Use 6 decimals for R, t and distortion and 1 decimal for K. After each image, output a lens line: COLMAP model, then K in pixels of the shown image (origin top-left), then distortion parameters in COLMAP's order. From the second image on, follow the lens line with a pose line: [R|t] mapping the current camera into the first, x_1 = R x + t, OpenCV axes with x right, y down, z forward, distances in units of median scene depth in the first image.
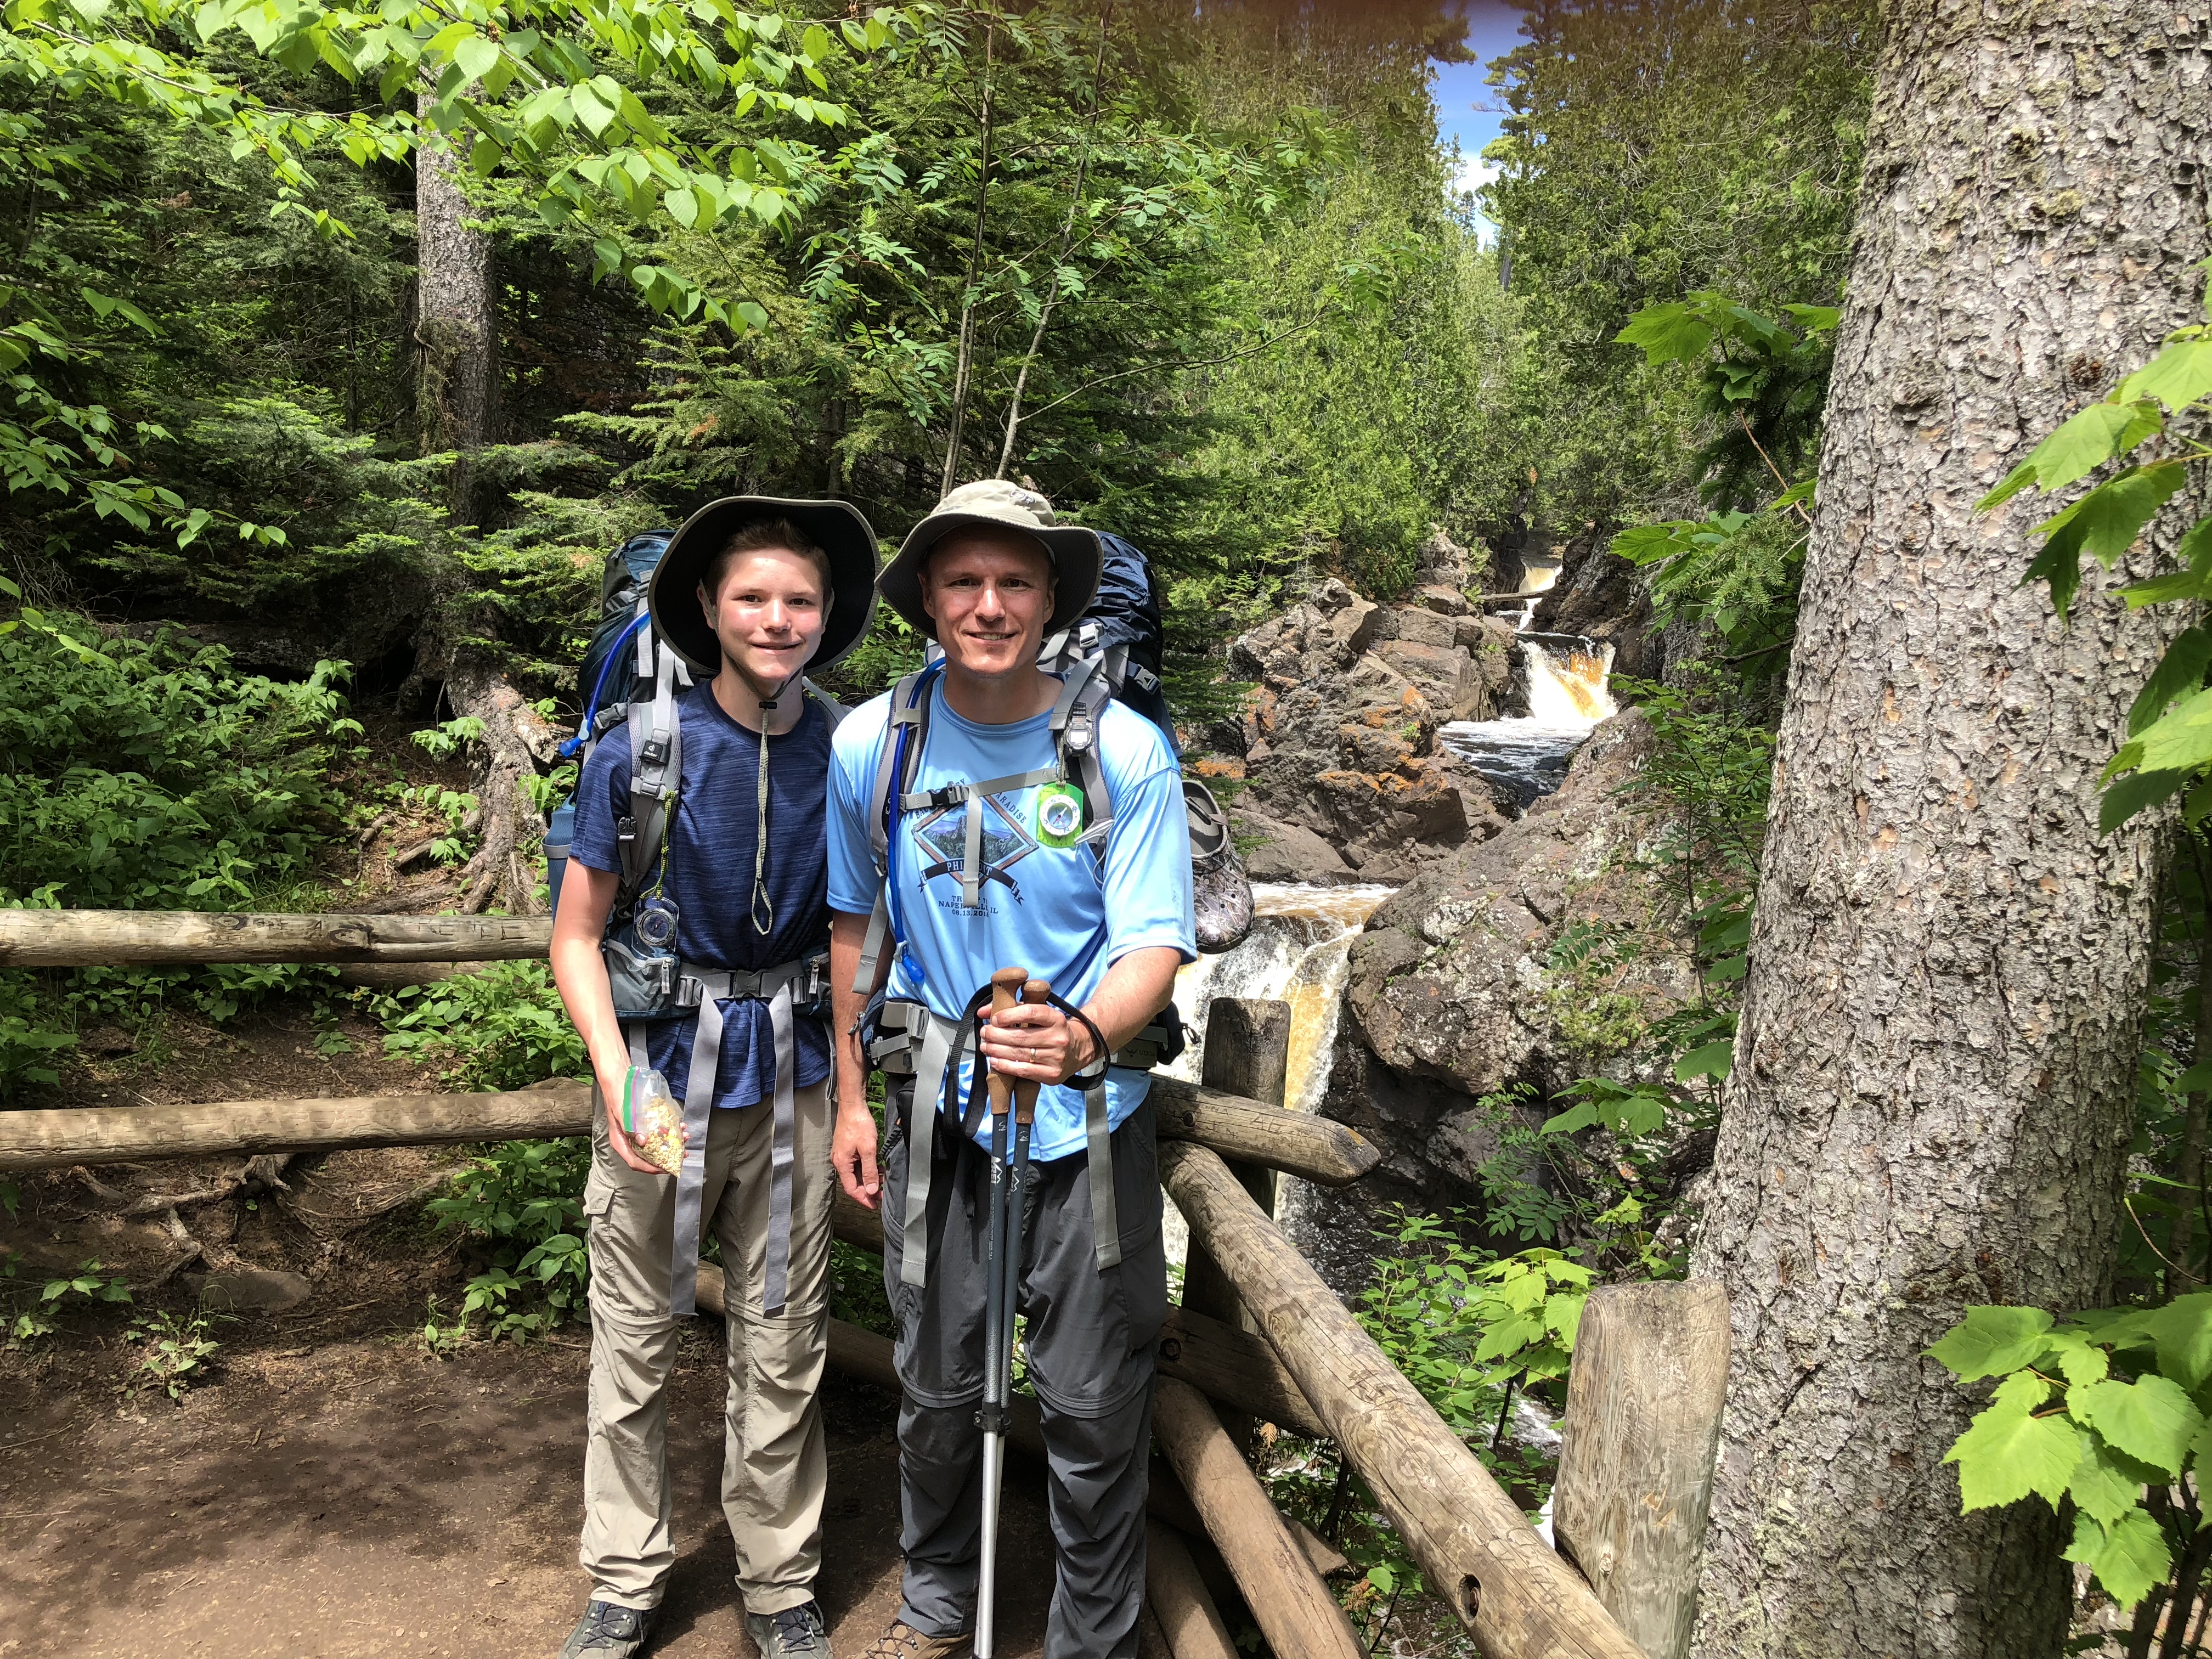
lens RADIAL K [[1815.5, 0, 1060.5], [0, 1815.5, 809.1], [0, 0, 1]] dist [0.025481, -0.071060]
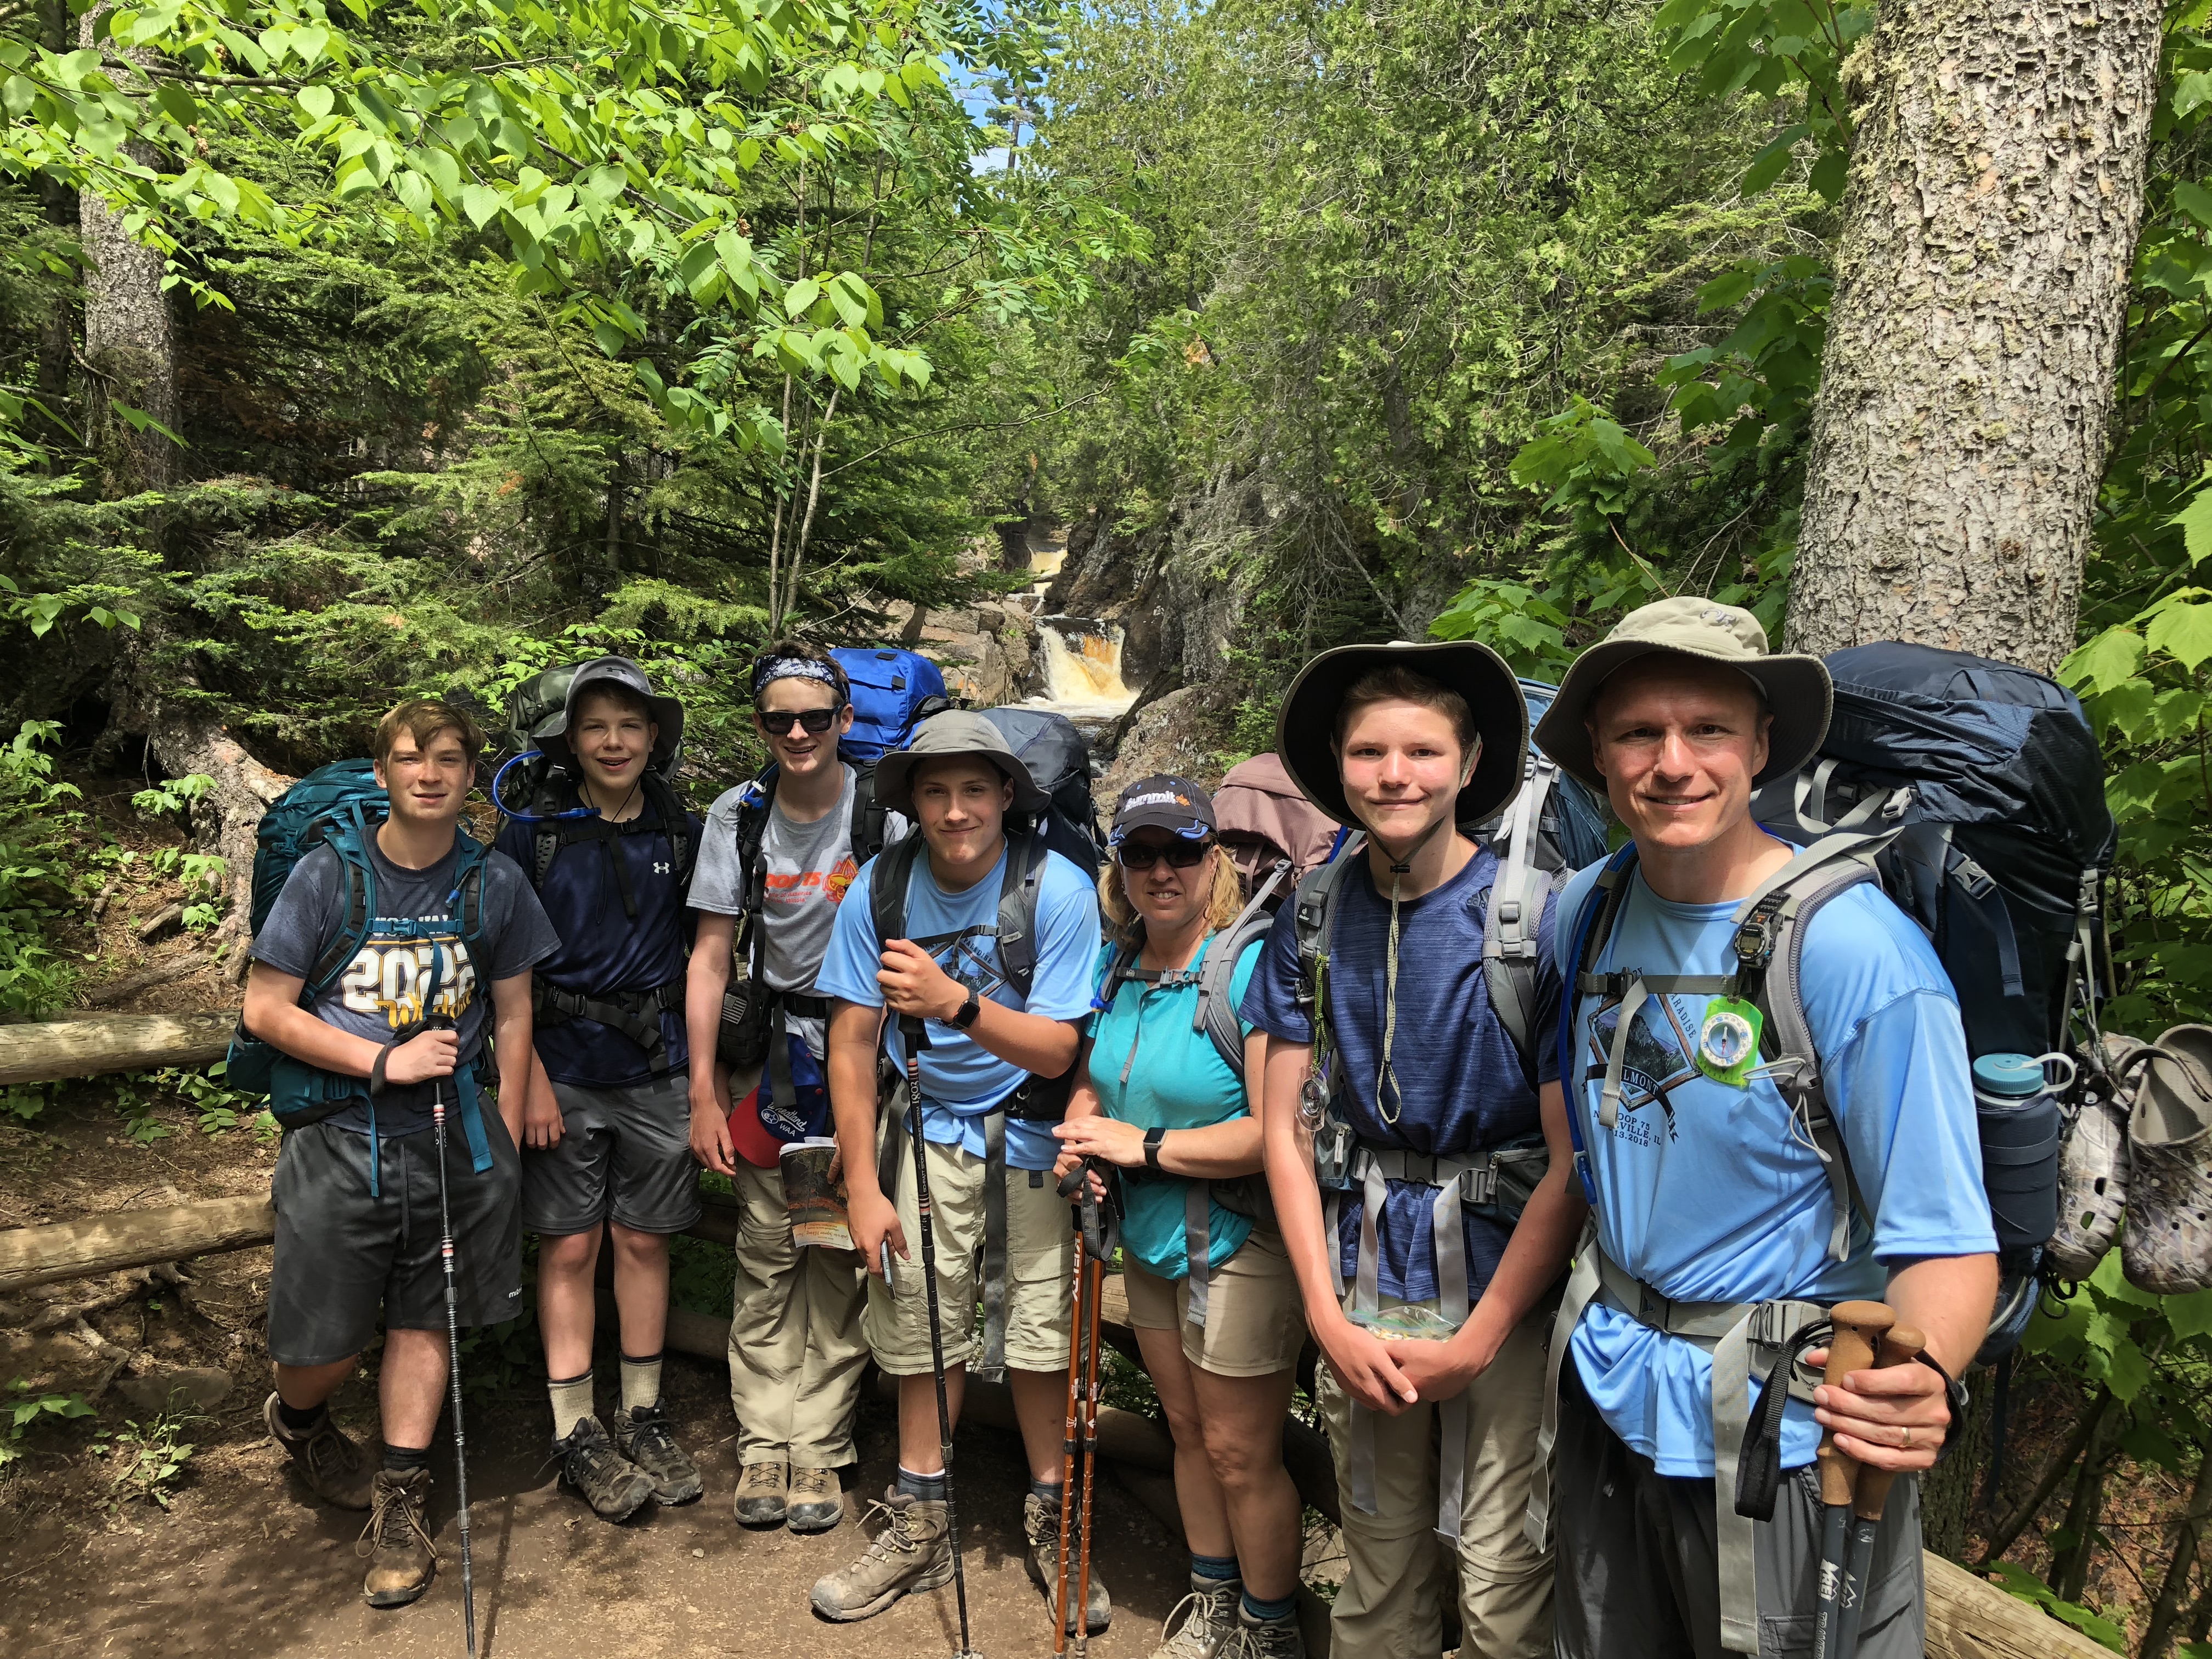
lens RADIAL K [[1815.5, 0, 1104.2], [0, 1815.5, 841.6], [0, 0, 1]] dist [0.025481, -0.071060]
pose [[0.958546, -0.053360, 0.279898, -0.136195], [0.046225, 0.998417, 0.032035, -0.023390], [-0.281165, -0.017768, 0.959495, -0.044810]]
